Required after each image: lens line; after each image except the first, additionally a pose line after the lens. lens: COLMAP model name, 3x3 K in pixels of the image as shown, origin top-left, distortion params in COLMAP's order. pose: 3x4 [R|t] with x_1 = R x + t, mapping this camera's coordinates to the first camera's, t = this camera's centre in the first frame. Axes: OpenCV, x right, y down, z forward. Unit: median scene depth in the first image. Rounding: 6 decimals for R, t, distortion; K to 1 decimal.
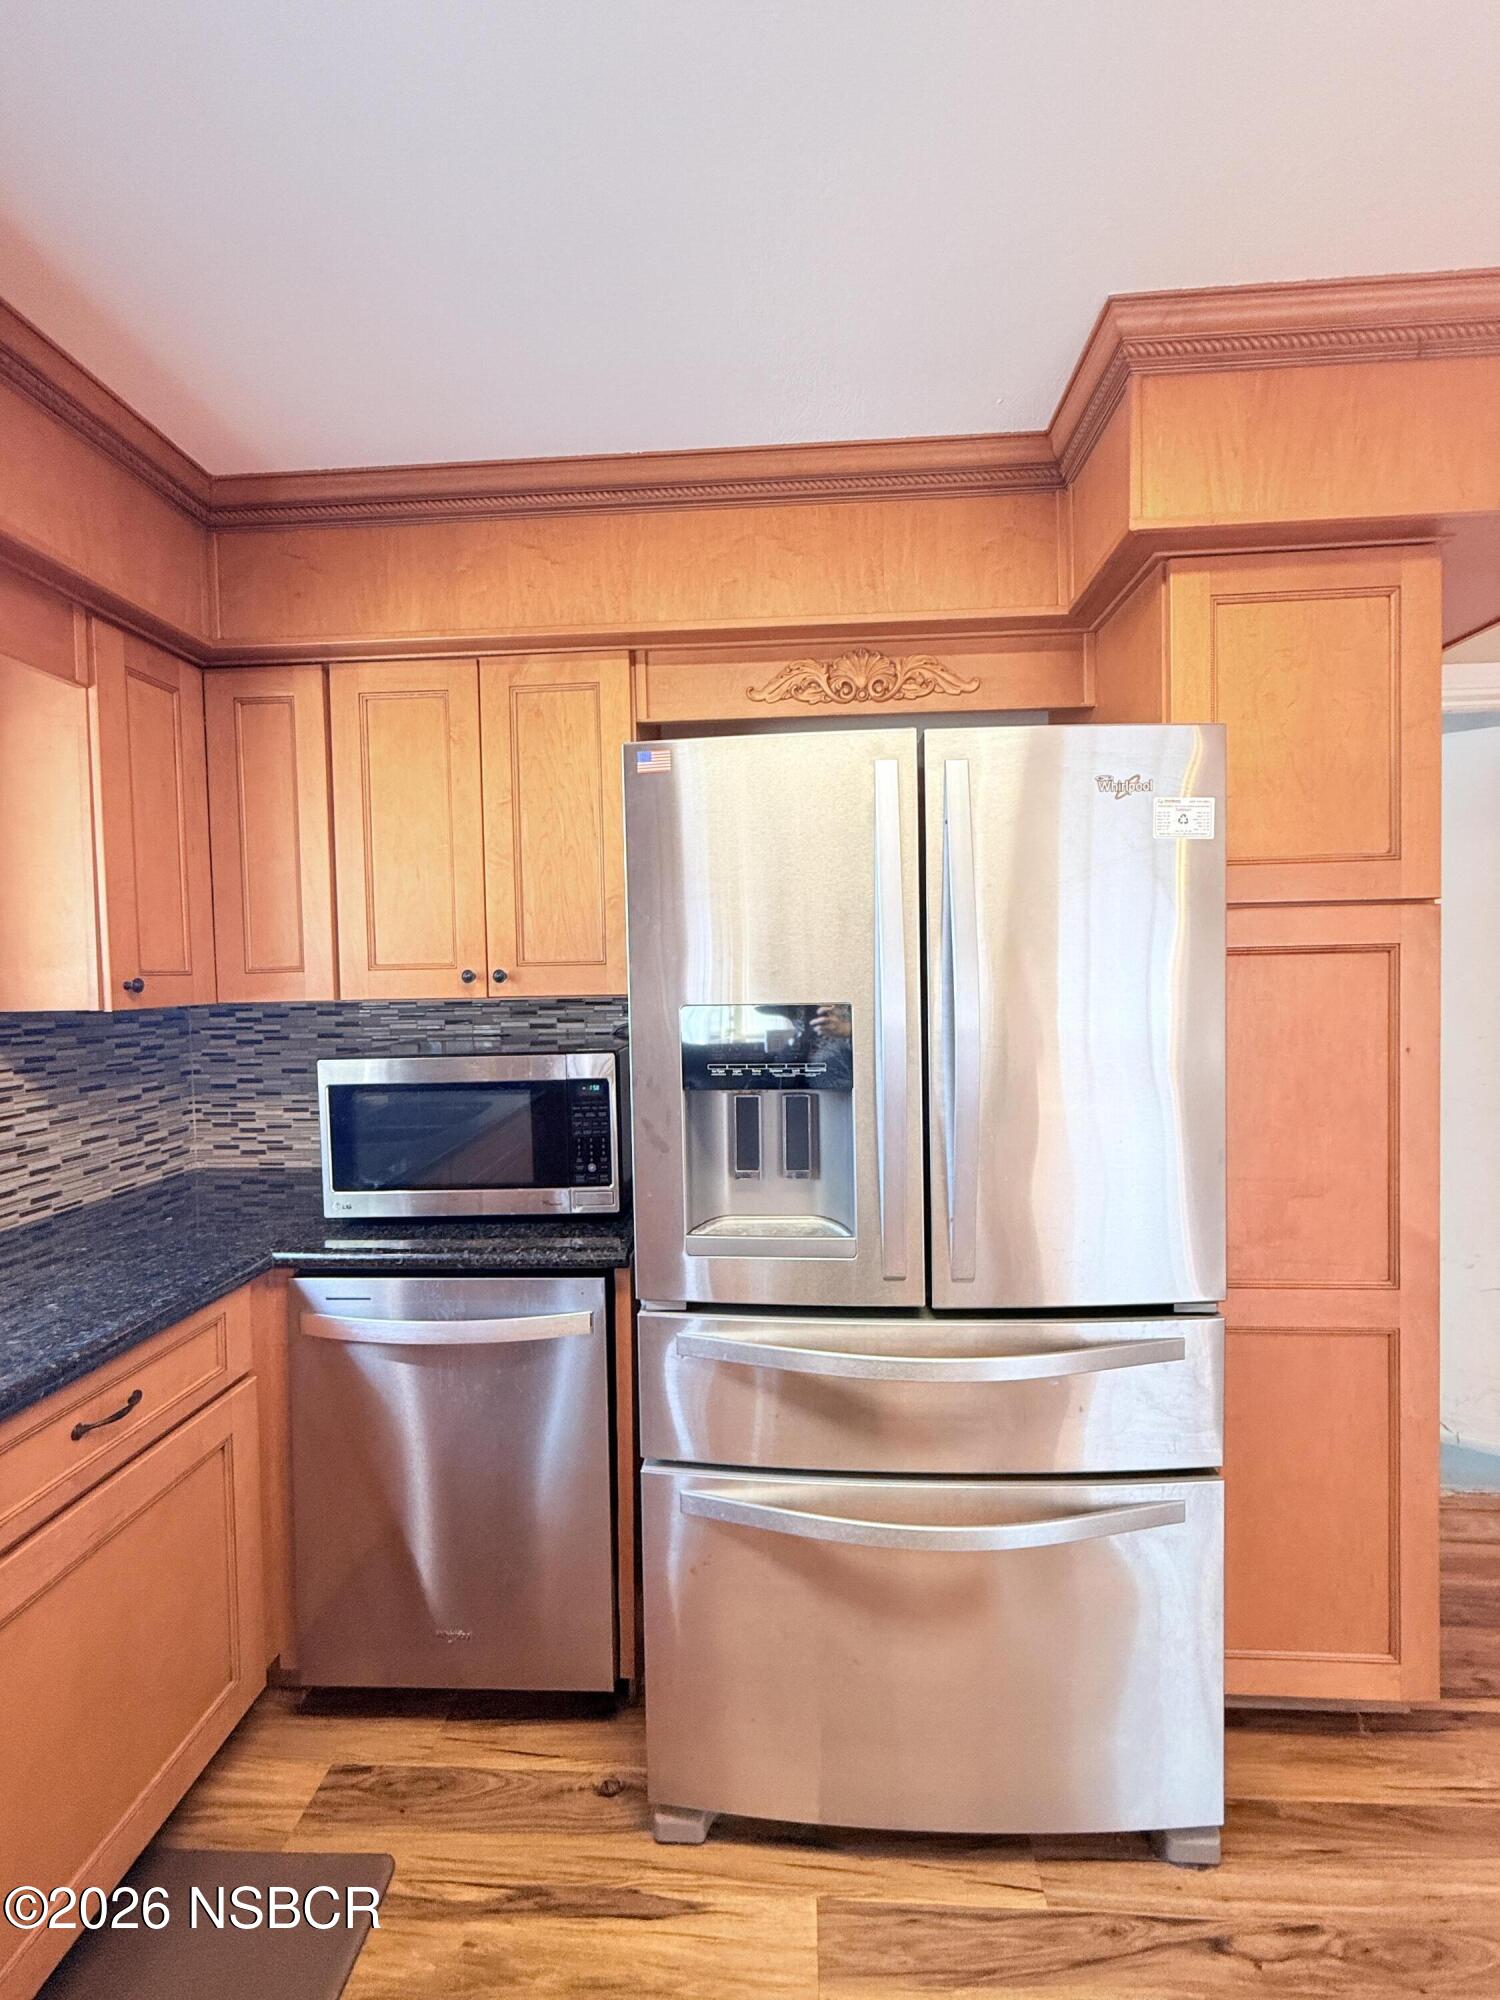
lens RADIAL K [[798.5, 0, 751.1], [0, 798.5, 989.6], [0, 0, 1]] dist [-0.002407, 0.001430]
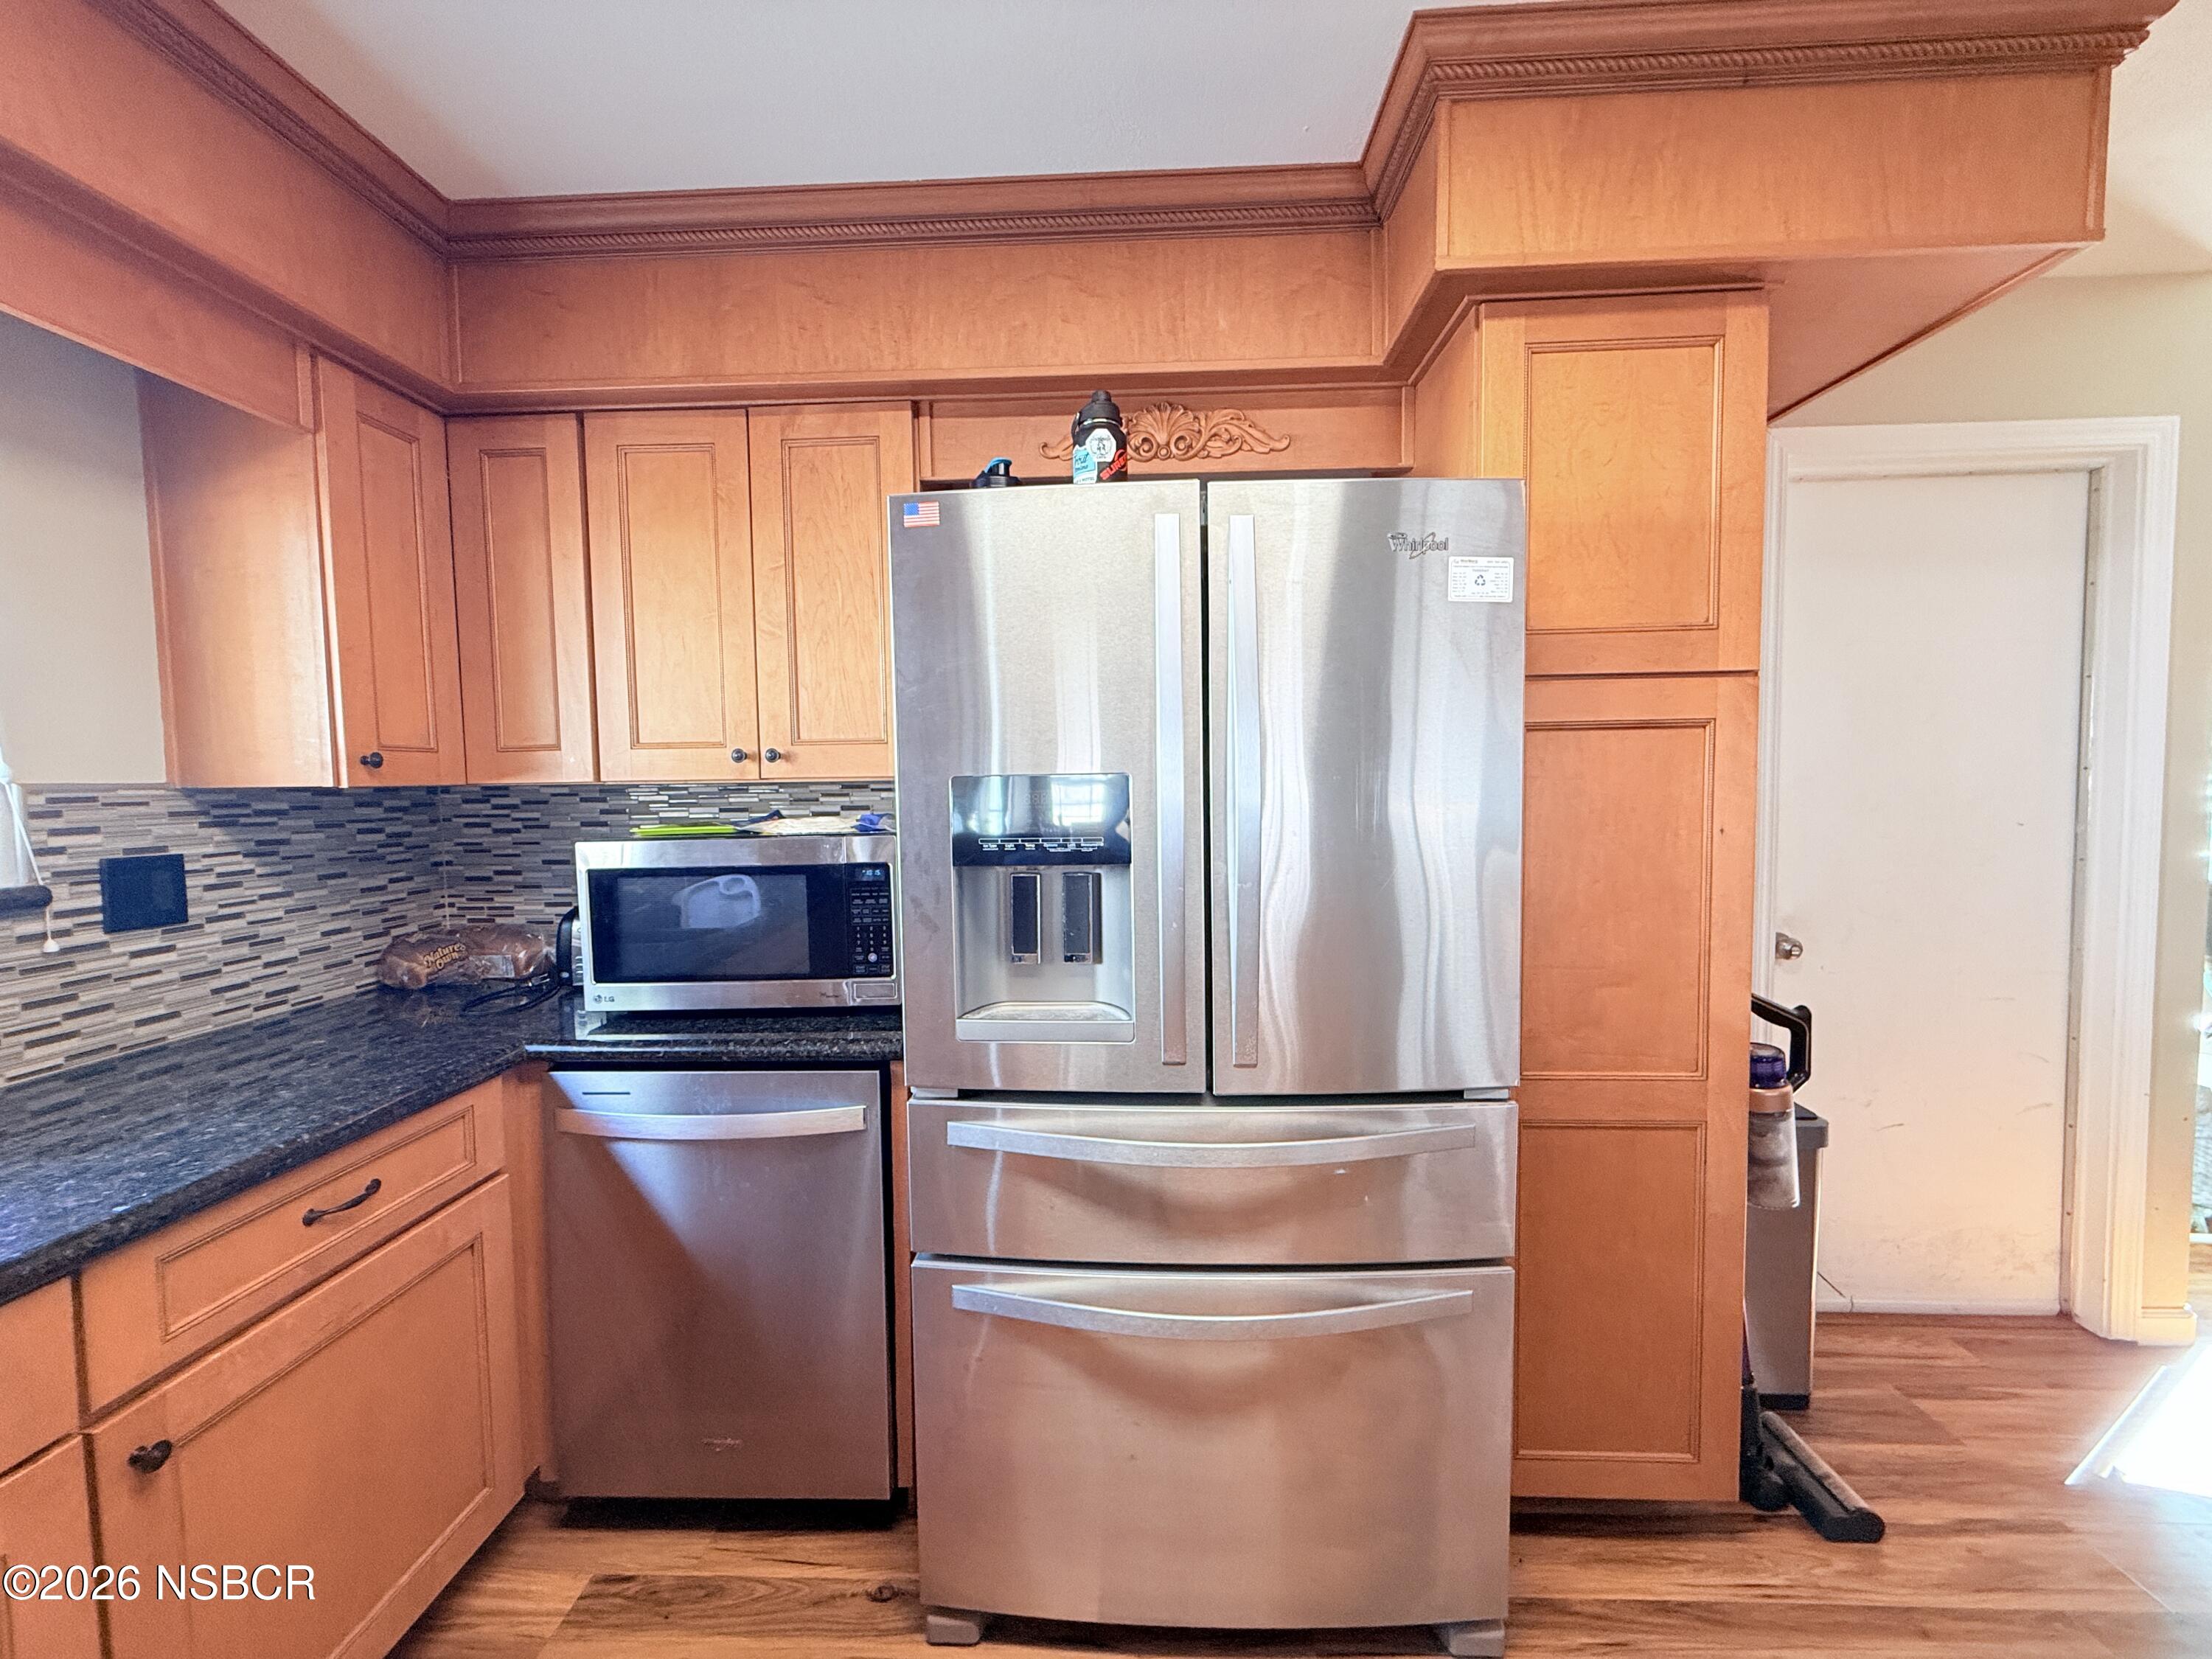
lens RADIAL K [[883.2, 0, 1105.3], [0, 883.2, 829.0], [0, 0, 1]] dist [-0.002407, 0.001430]
pose [[0.999898, 0.004381, 0.013571, 0.066136], [-0.004763, 0.999590, 0.028241, 0.043220], [-0.013442, -0.028303, 0.999509, -0.038313]]
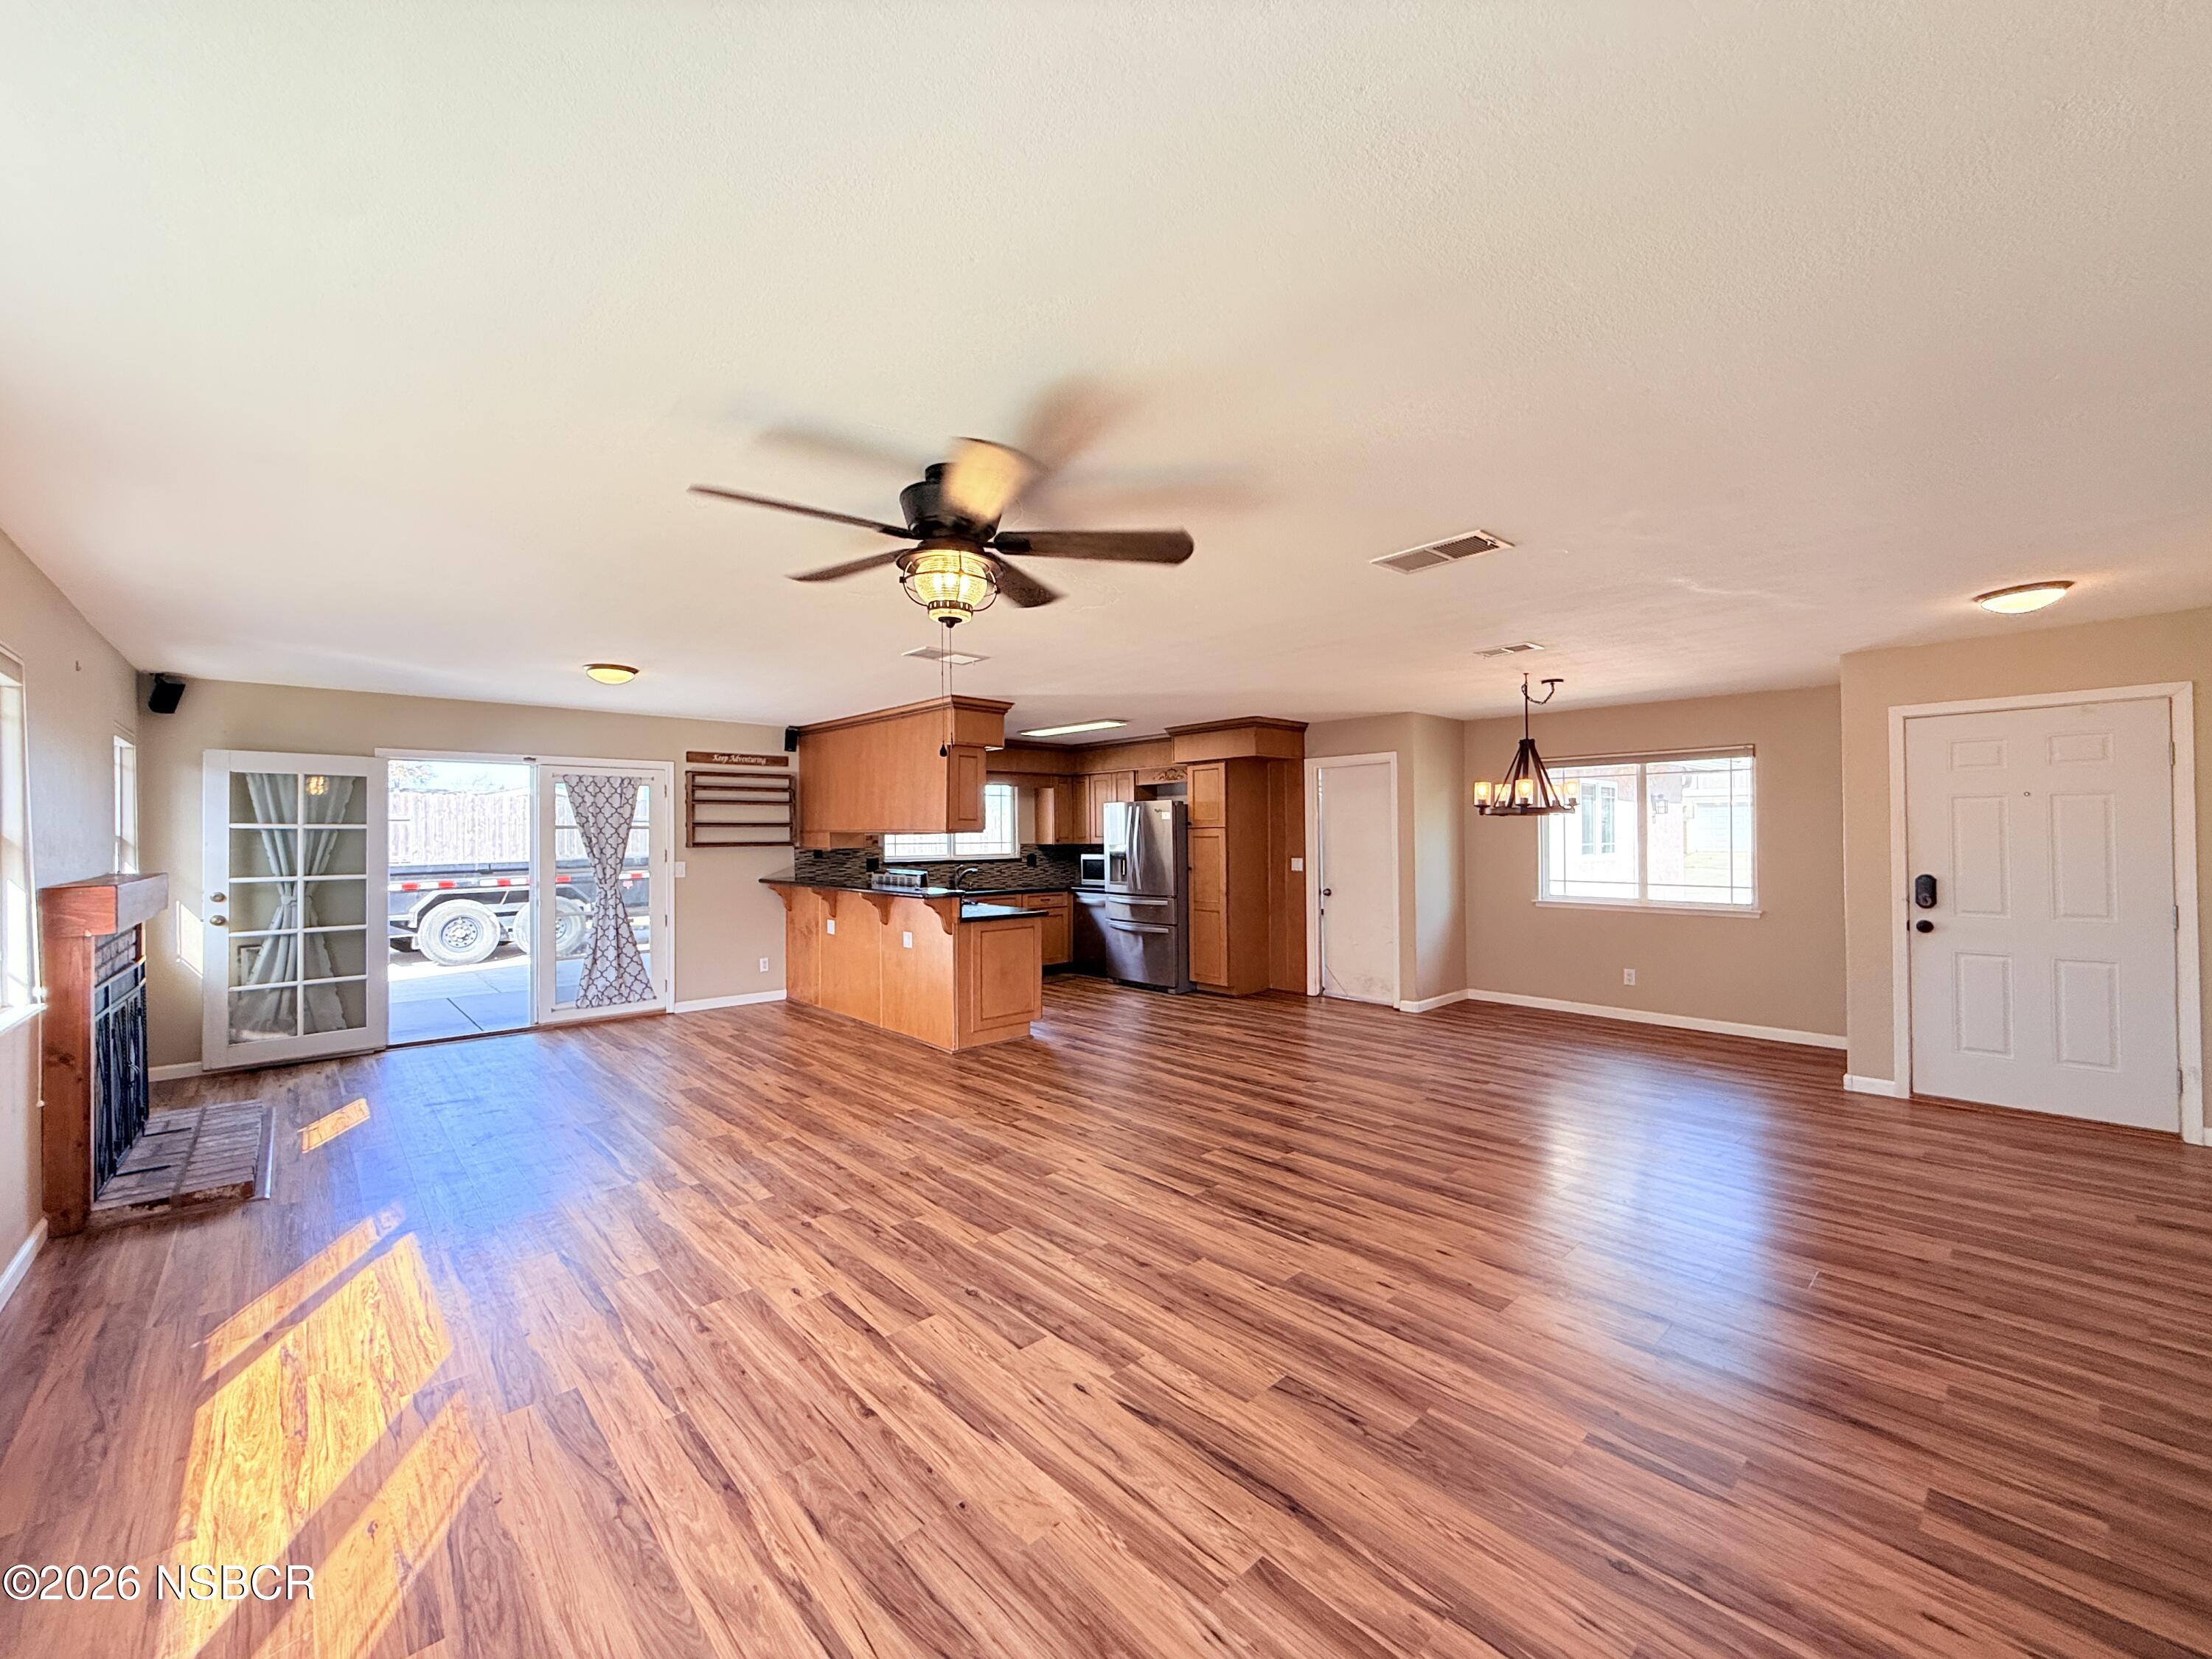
lens RADIAL K [[883.2, 0, 1113.4], [0, 883.2, 826.6], [0, 0, 1]] dist [-0.002407, 0.001430]
pose [[0.708317, 0.012111, -0.705791, 4.235783], [-0.026060, 0.999620, -0.009000, -0.063216], [0.705414, 0.024768, 0.708363, -3.403095]]
